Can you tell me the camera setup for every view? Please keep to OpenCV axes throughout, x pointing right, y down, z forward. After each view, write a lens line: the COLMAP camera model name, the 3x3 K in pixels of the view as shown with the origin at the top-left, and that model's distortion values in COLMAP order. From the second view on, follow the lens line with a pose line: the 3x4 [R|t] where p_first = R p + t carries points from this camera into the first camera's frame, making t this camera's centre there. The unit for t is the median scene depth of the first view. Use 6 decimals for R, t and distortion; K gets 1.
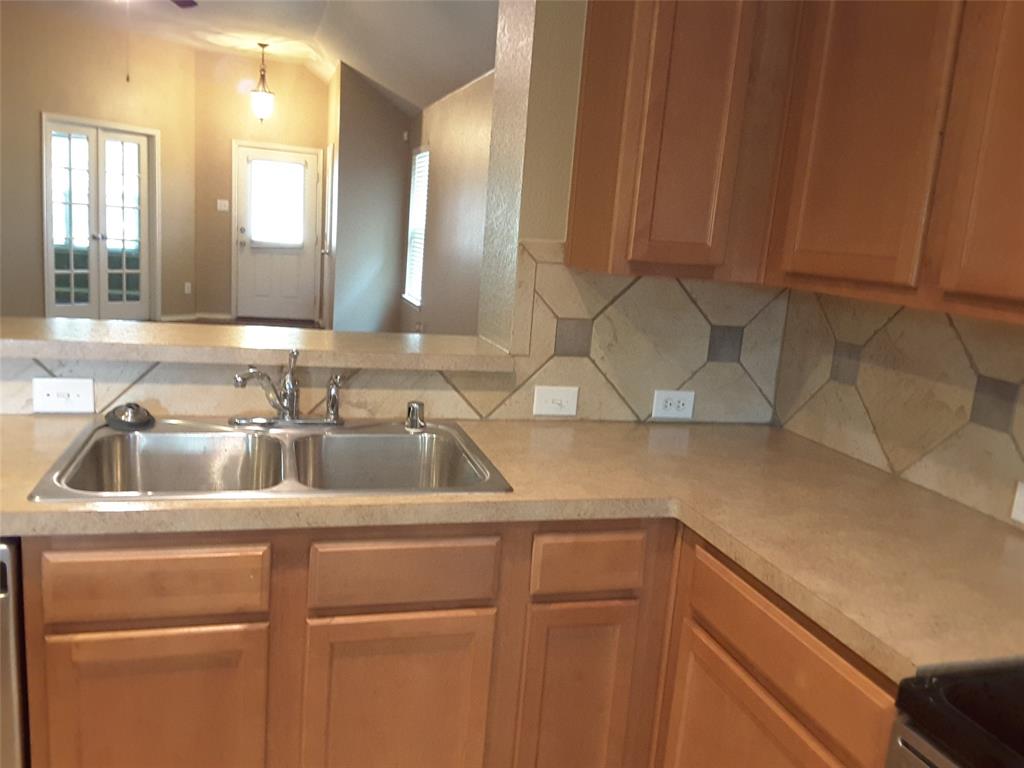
lens RADIAL K [[827.6, 0, 518.1], [0, 827.6, 383.4], [0, 0, 1]] dist [0.121569, -0.190616]
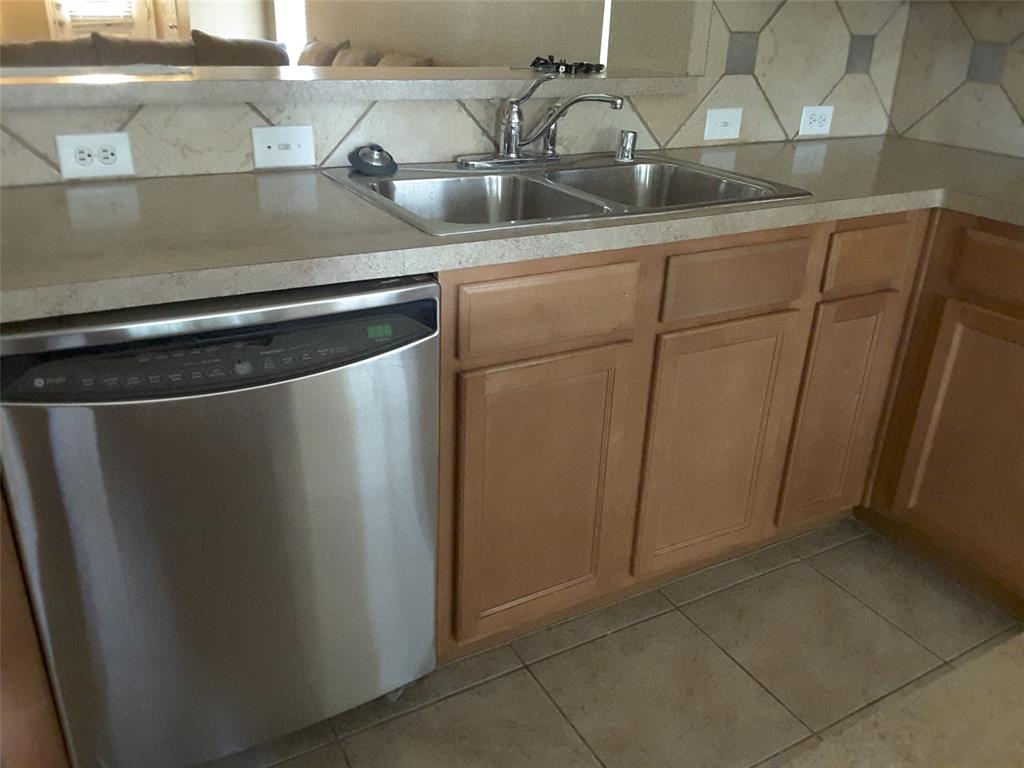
lens RADIAL K [[827.6, 0, 518.1], [0, 827.6, 383.4], [0, 0, 1]] dist [0.121569, -0.190616]
pose [[0.971297, -0.138368, 0.193486, -0.431225], [0.086568, 0.963248, 0.254280, 0.043448], [-0.221559, -0.230232, 0.947578, 0.034135]]
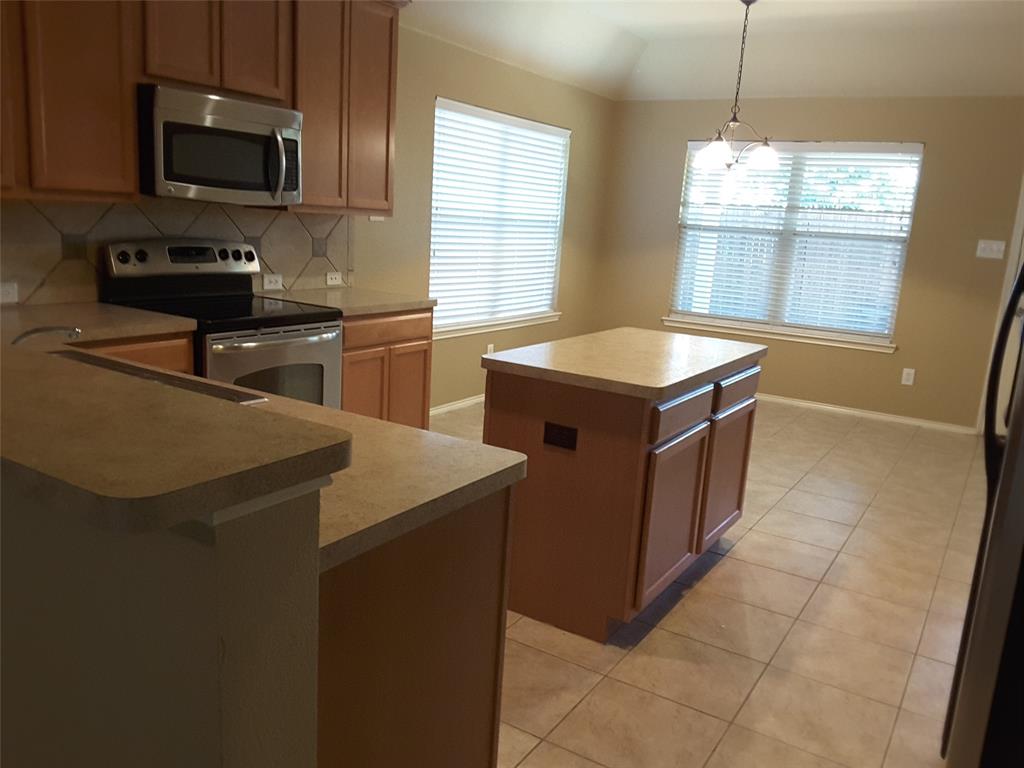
lens RADIAL K [[826.8, 0, 510.8], [0, 826.8, 395.0], [0, 0, 1]] dist [0.093943, -0.156701]
pose [[-0.657162, -0.280274, 0.699703, -1.172566], [0.020681, 0.921243, 0.388438, -0.267900], [-0.753466, 0.269737, -0.599609, 0.971353]]
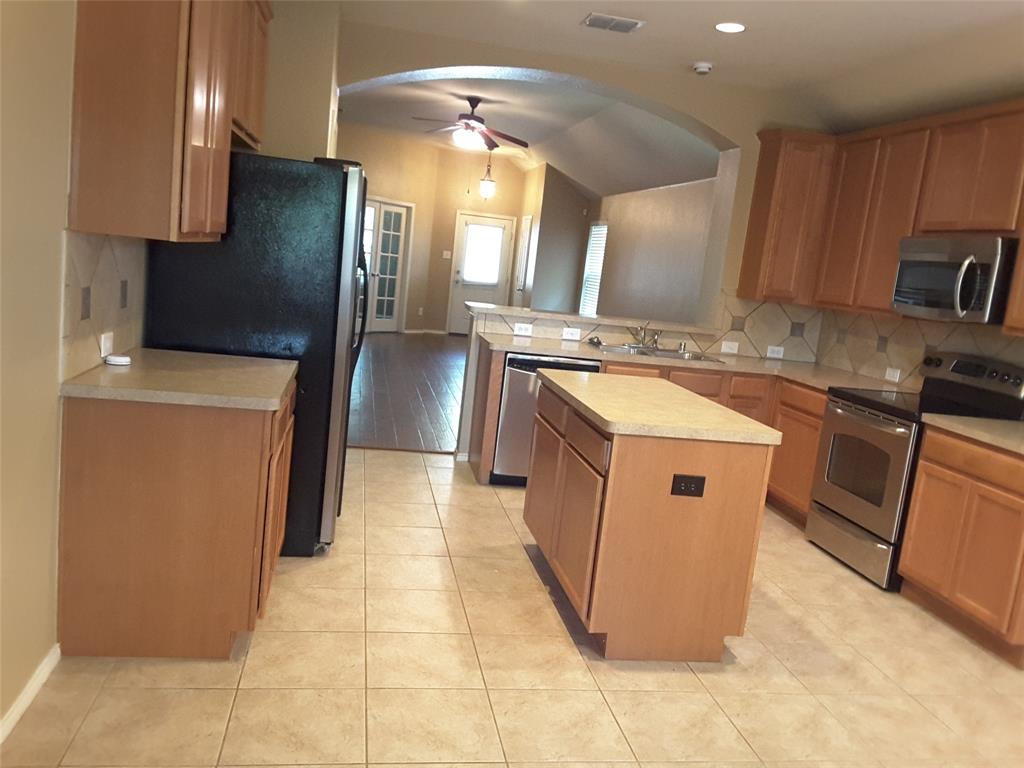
lens RADIAL K [[827.6, 0, 518.1], [0, 827.6, 383.4], [0, 0, 1]] dist [0.121569, -0.190616]
pose [[0.993892, 0.044536, -0.100975, -0.357311], [-0.049311, 0.997756, -0.045298, 0.292727], [0.098731, 0.050001, 0.993857, -1.732858]]
